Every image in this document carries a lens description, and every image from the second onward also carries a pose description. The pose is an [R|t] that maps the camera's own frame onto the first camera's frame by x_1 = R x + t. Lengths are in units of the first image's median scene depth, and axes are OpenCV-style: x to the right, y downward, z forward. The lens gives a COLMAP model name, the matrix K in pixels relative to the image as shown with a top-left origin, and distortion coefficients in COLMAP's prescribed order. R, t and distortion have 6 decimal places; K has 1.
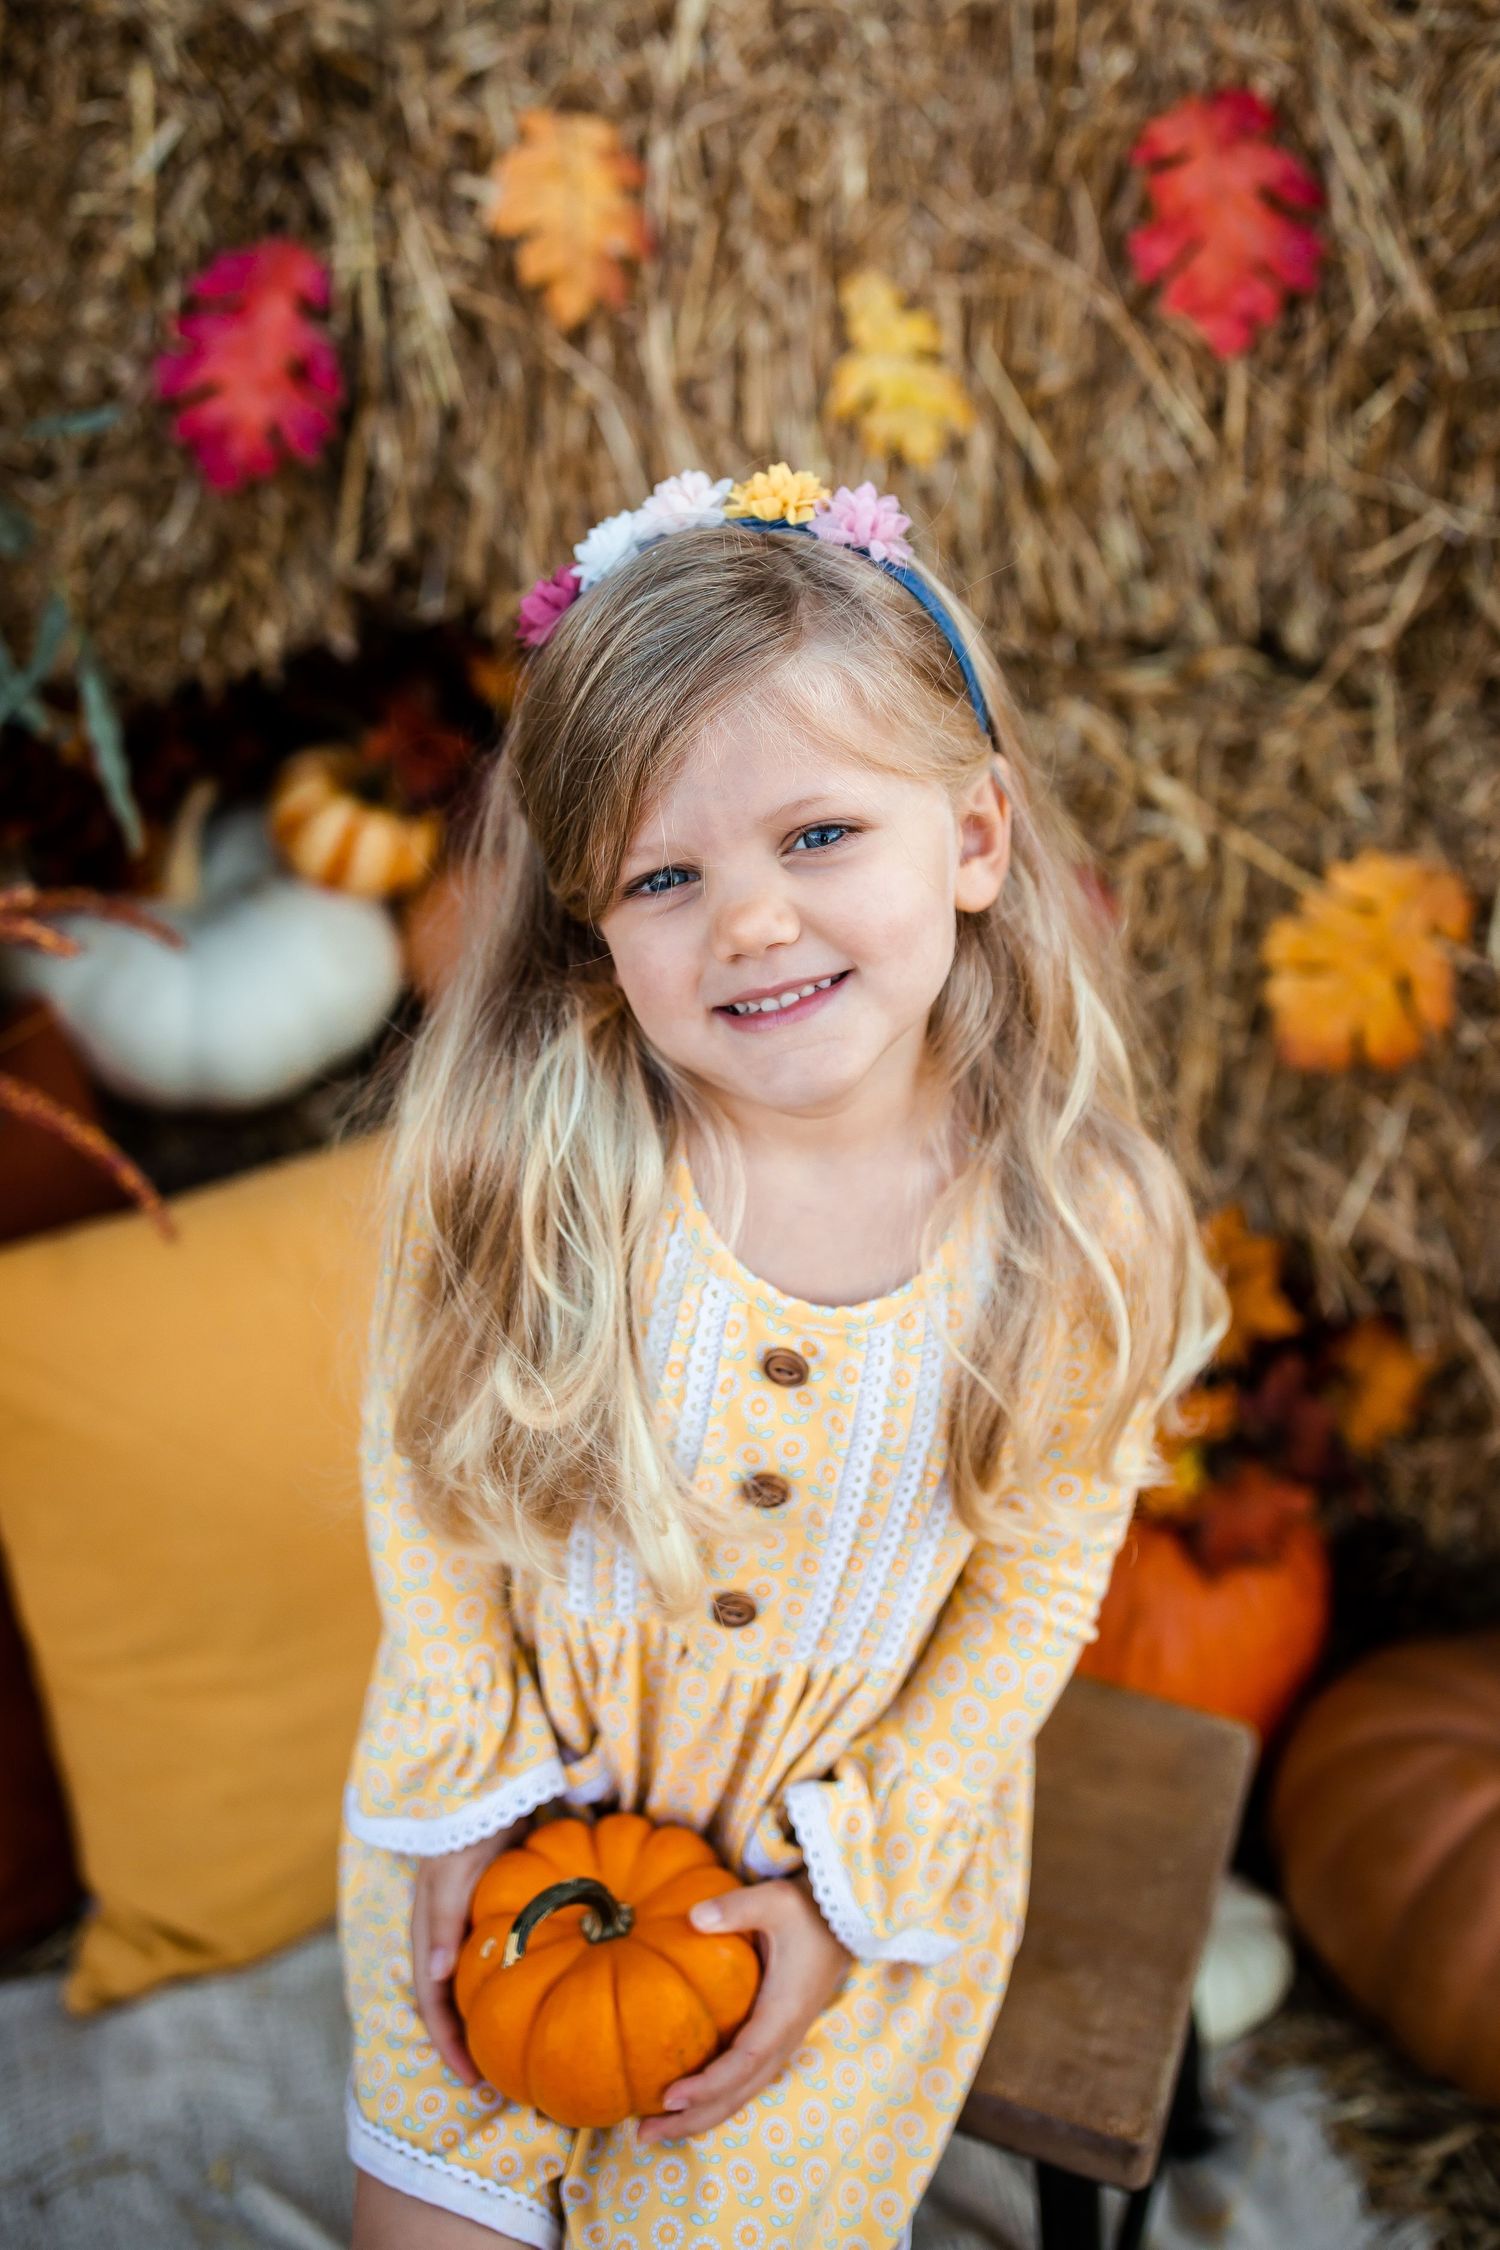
lens RADIAL K [[2396.4, 0, 750.9], [0, 2396.4, 991.2], [0, 0, 1]] dist [-0.013297, -0.012698]
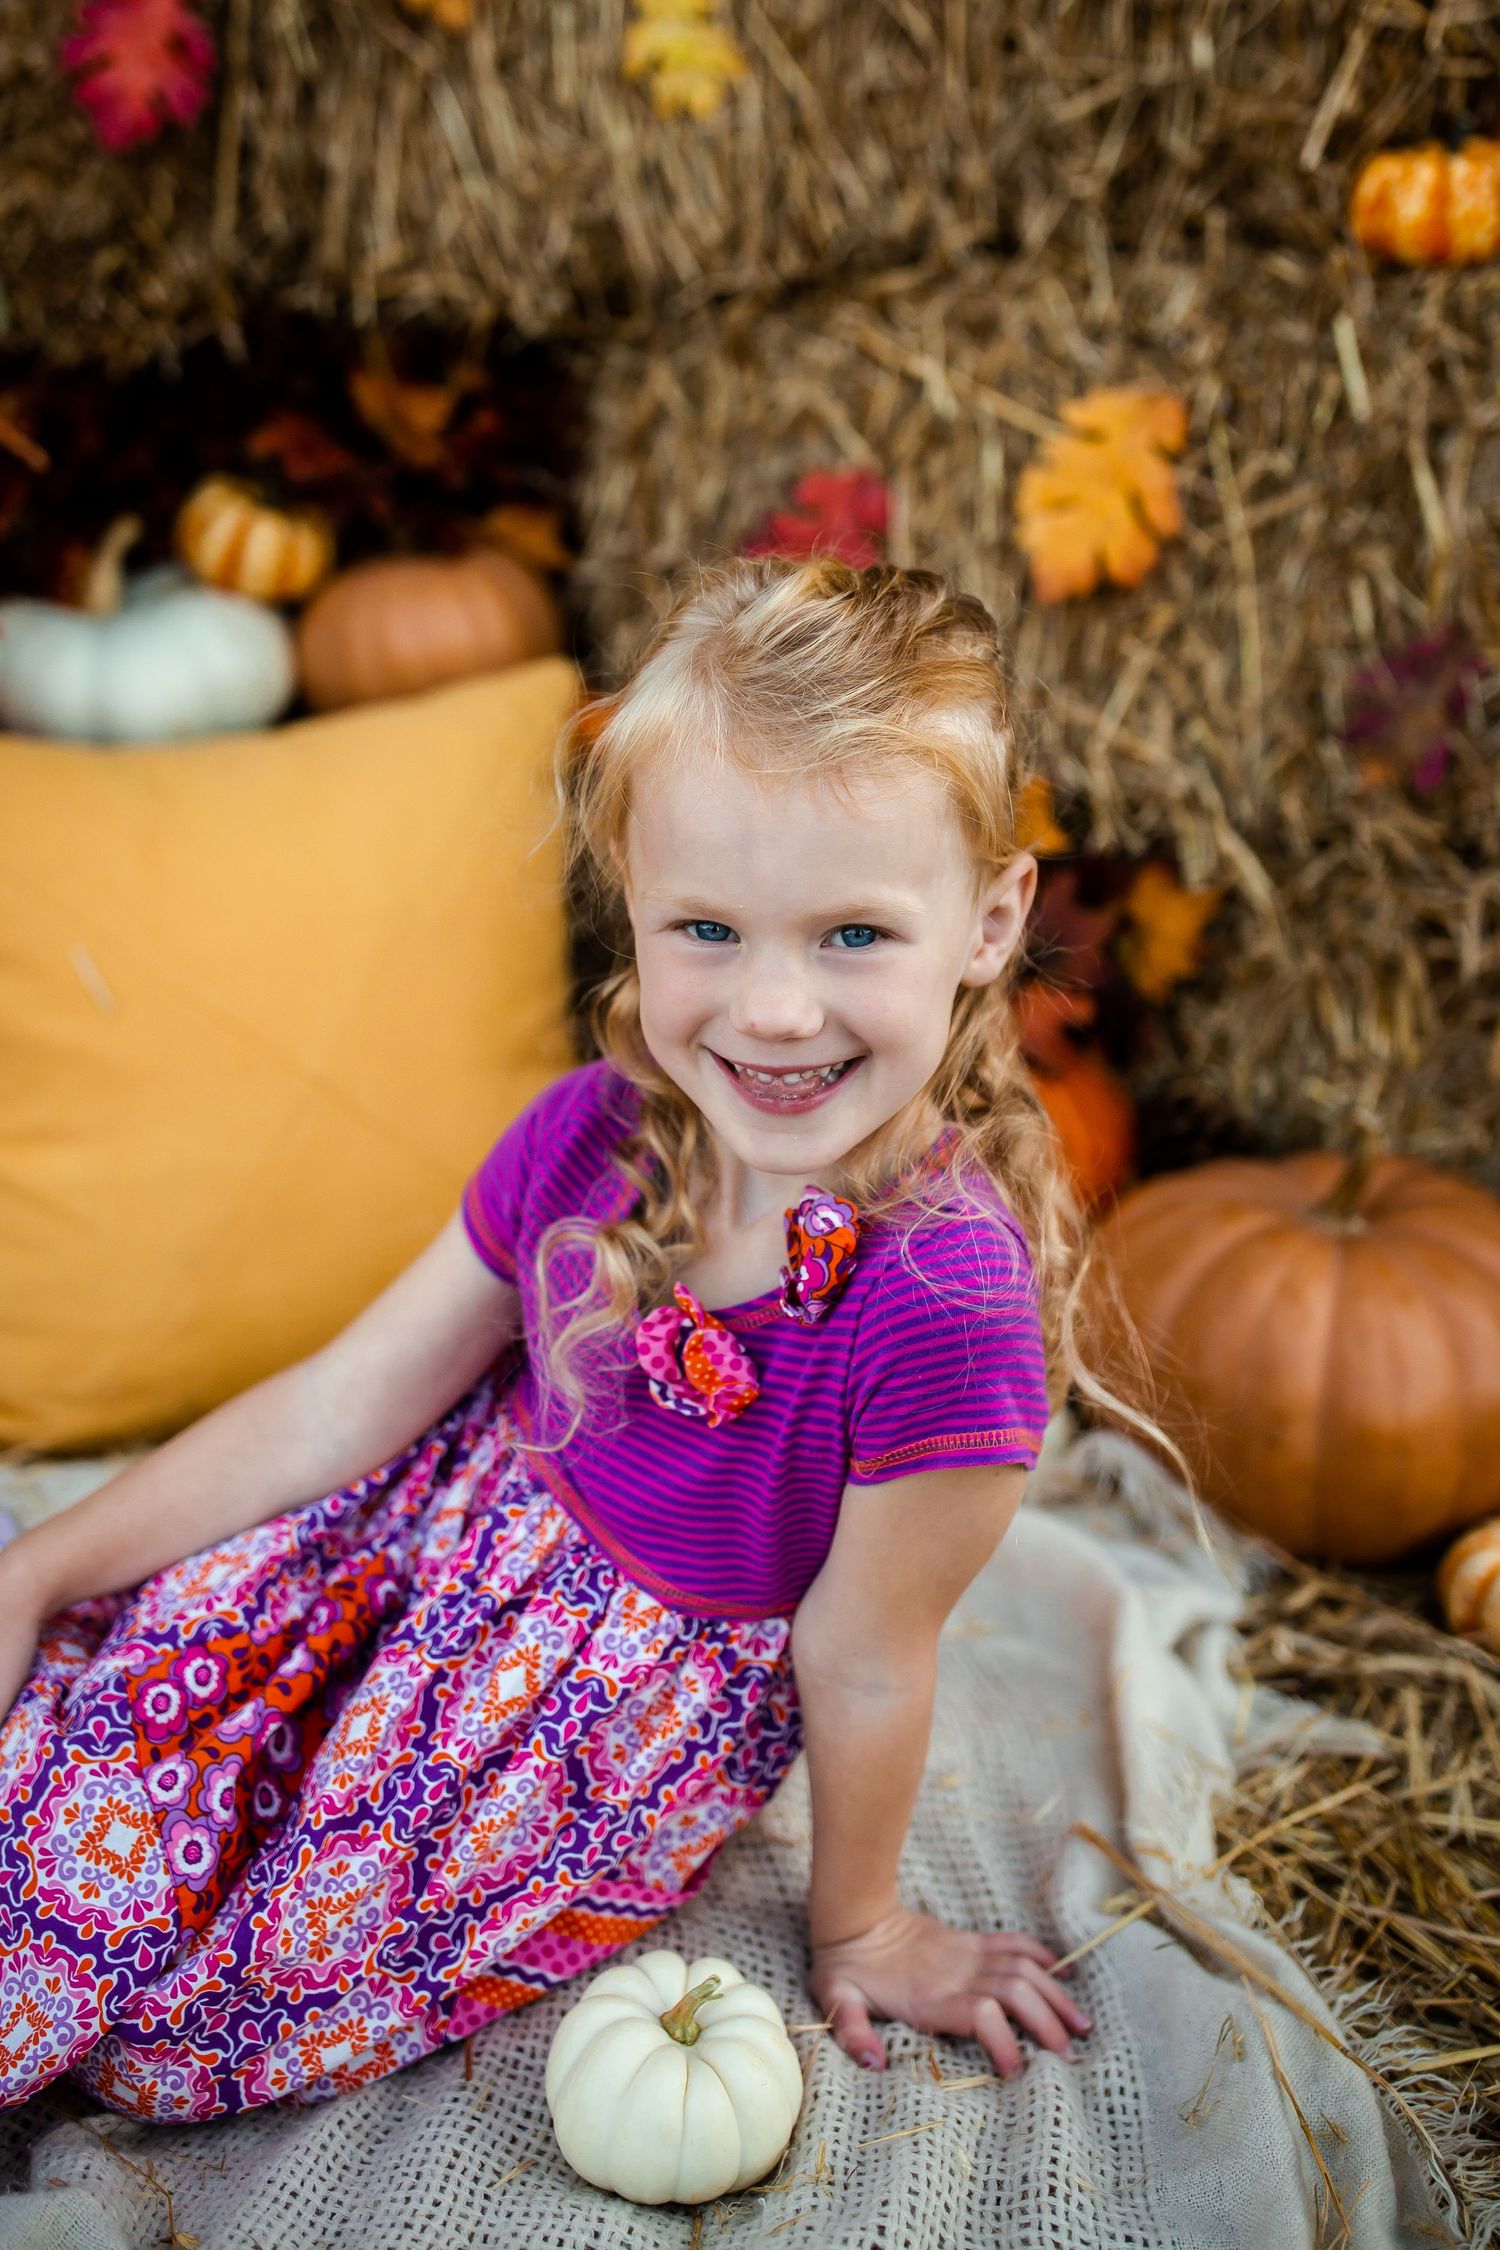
lens RADIAL K [[2396.4, 0, 750.9], [0, 2396.4, 991.2], [0, 0, 1]] dist [-0.013297, -0.012698]
pose [[0.997096, -0.019272, -0.073682, 0.175883], [0.001072, 0.970911, -0.239439, 0.486315], [0.076154, 0.238664, 0.968112, -0.024710]]
